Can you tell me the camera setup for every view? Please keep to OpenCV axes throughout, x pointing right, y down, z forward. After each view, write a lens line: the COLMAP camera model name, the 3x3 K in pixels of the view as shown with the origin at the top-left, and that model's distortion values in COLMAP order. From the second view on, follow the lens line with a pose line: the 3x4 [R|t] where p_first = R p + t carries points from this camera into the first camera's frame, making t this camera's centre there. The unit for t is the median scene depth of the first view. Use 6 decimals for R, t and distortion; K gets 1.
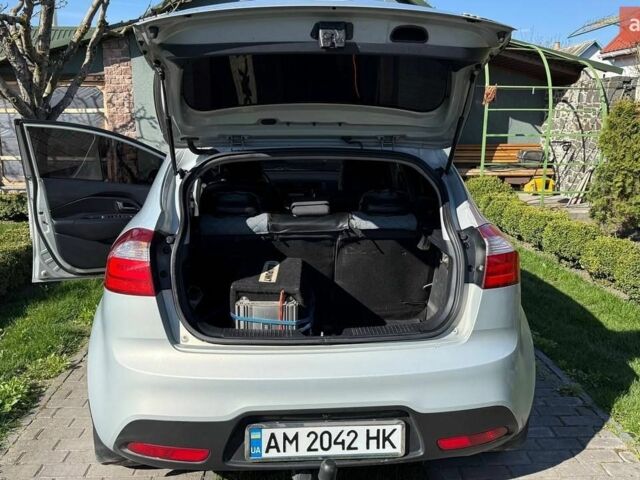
lens RADIAL K [[505.2, 0, 319.0], [0, 505.2, 224.2], [0, 0, 1]] dist [-0.002047, -0.002693]
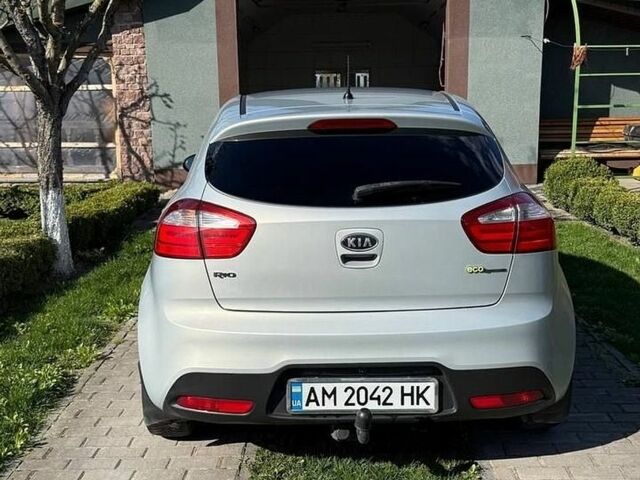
lens RADIAL K [[779.2, 0, 320.0], [0, 779.2, 240.0], [0, 0, 1]] dist [0.094049, -0.027683]
pose [[0.996349, -0.005448, -0.085204, 0.065304], [0.003854, 0.999815, -0.018860, 0.129973], [0.085291, 0.018463, 0.996185, -0.633503]]
